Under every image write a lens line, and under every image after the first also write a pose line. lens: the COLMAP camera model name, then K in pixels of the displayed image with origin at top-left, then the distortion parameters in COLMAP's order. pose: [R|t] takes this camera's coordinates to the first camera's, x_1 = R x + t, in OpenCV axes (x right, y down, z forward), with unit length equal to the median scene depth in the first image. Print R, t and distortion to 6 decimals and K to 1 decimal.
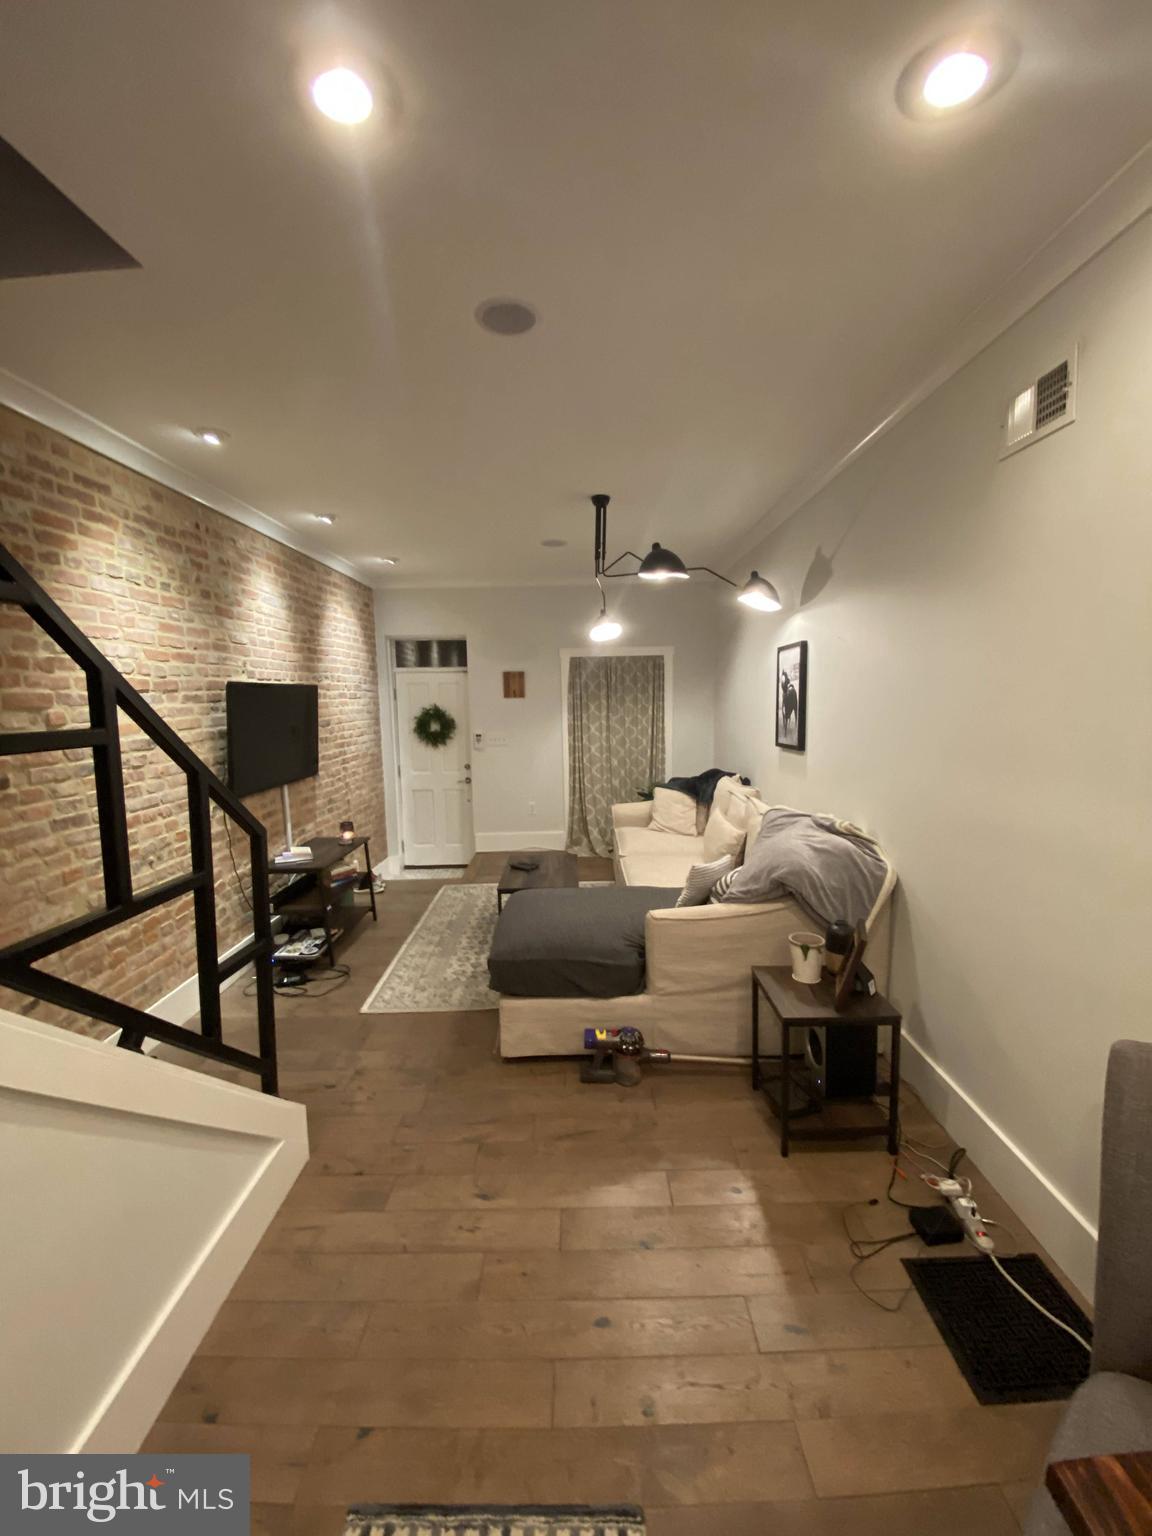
lens RADIAL K [[619.8, 0, 576.0], [0, 619.8, 768.0], [0, 0, 1]] dist [0.043173, -0.025854]
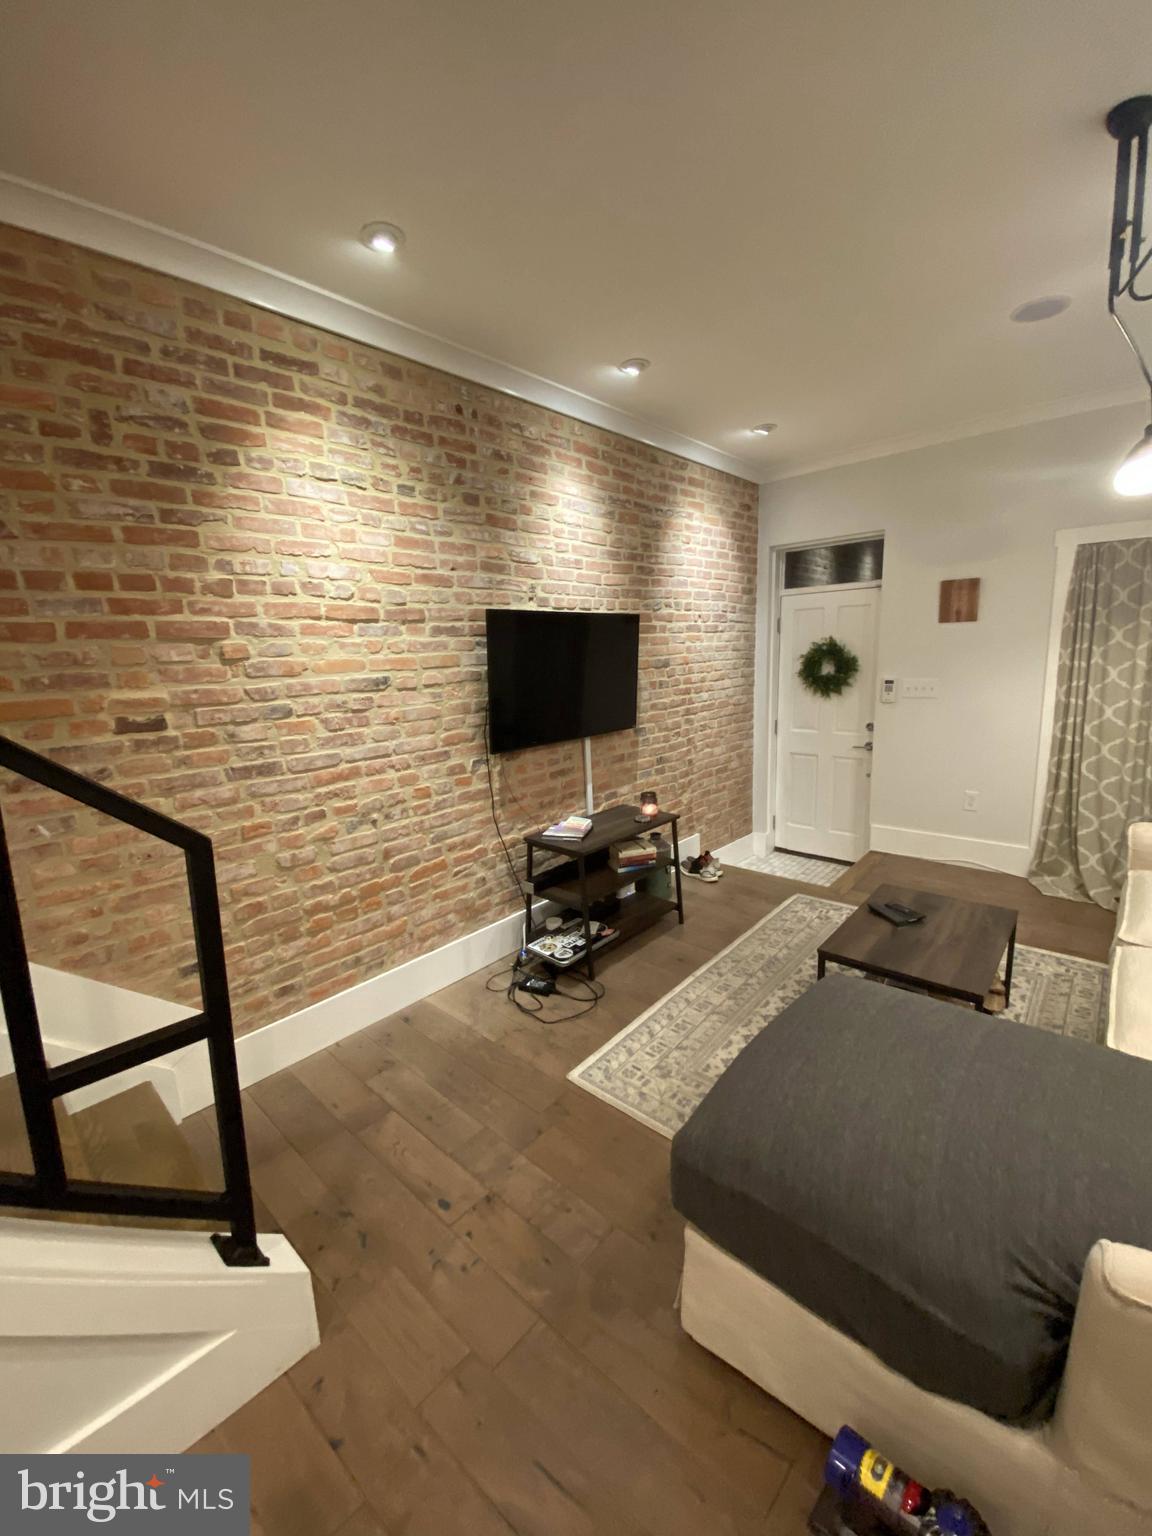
lens RADIAL K [[607.9, 0, 576.0], [0, 607.9, 768.0], [0, 0, 1]] dist [0.041676, -0.041196]
pose [[0.742190, 0.113378, -0.660530, 0.074665], [-0.053096, 0.992436, 0.110688, -0.028330], [0.668083, -0.047080, 0.742596, 0.506306]]
